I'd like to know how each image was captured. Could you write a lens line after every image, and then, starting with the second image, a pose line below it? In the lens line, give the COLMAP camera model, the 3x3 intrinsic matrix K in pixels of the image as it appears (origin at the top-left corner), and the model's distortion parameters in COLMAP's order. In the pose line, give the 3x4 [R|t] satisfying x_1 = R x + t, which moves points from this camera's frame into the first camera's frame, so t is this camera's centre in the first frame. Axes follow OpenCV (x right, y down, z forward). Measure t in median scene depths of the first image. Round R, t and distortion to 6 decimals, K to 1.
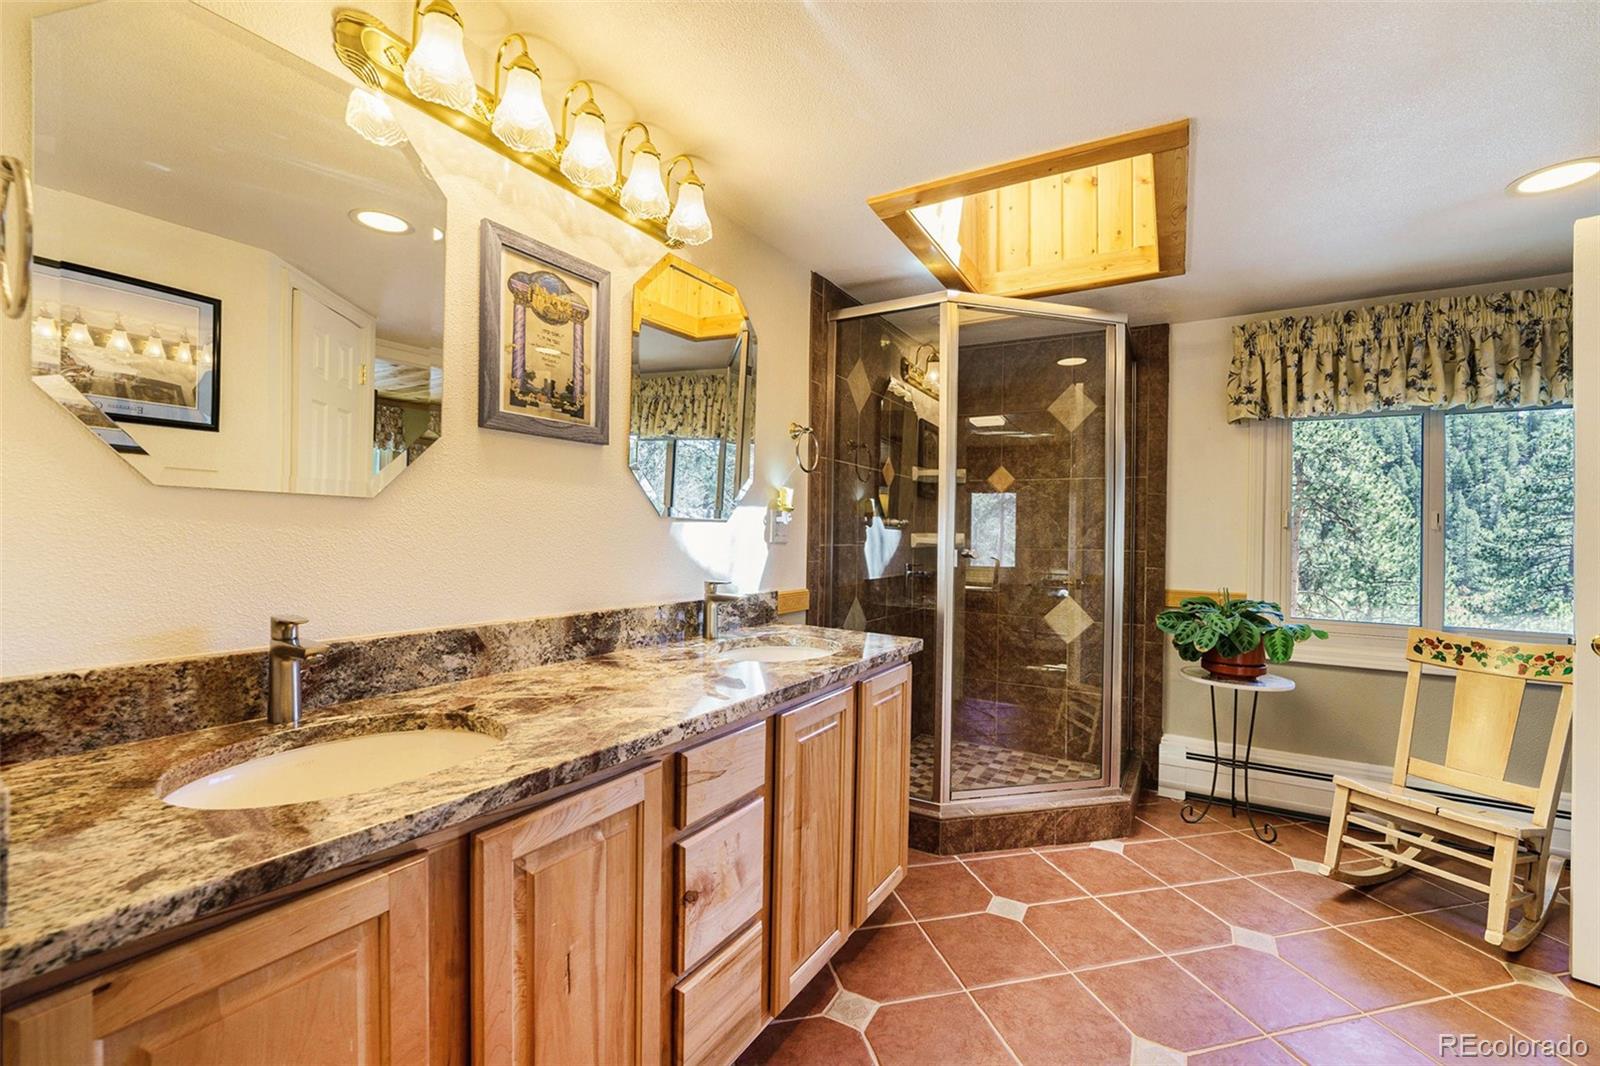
lens RADIAL K [[670.2, 0, 800.0], [0, 670.2, 533.0], [0, 0, 1]] dist [-0.017893, -0.000038]
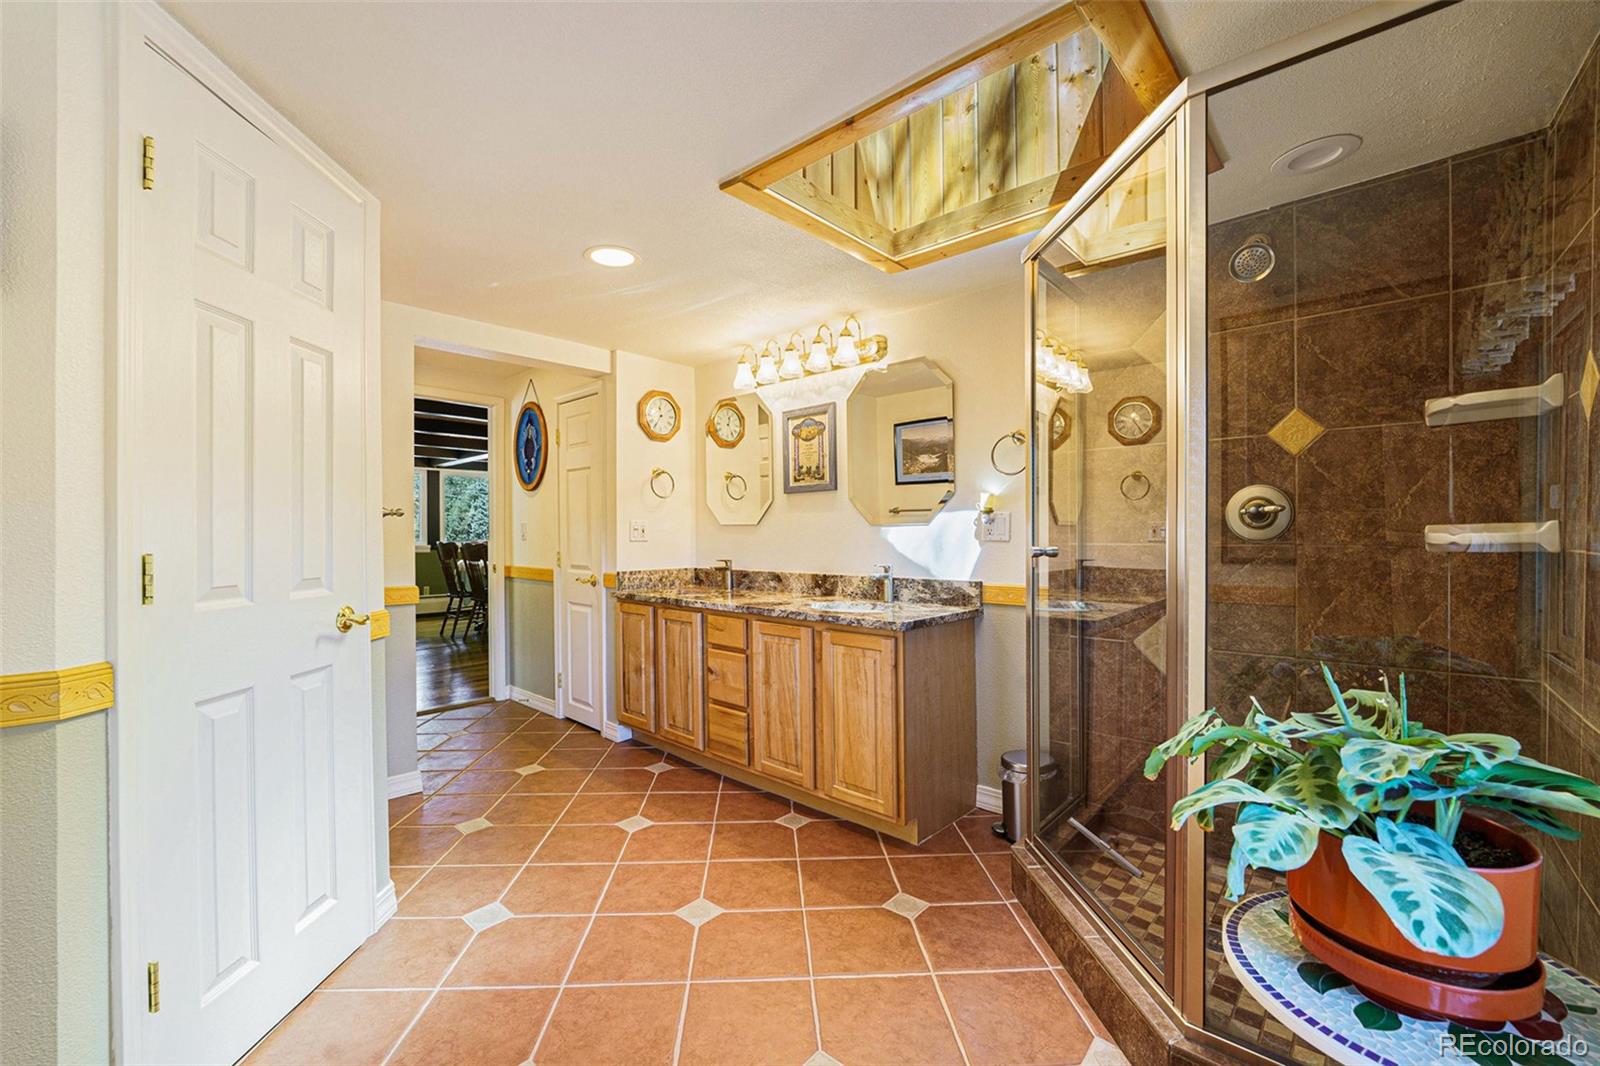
lens RADIAL K [[670.2, 0, 800.0], [0, 670.2, 533.0], [0, 0, 1]] dist [-0.017893, -0.000038]
pose [[-0.193153, -0.013759, -0.981072, 1.811308], [0.003899, 0.999883, -0.014790, 0.024420], [0.981161, -0.006682, -0.193077, 1.400350]]
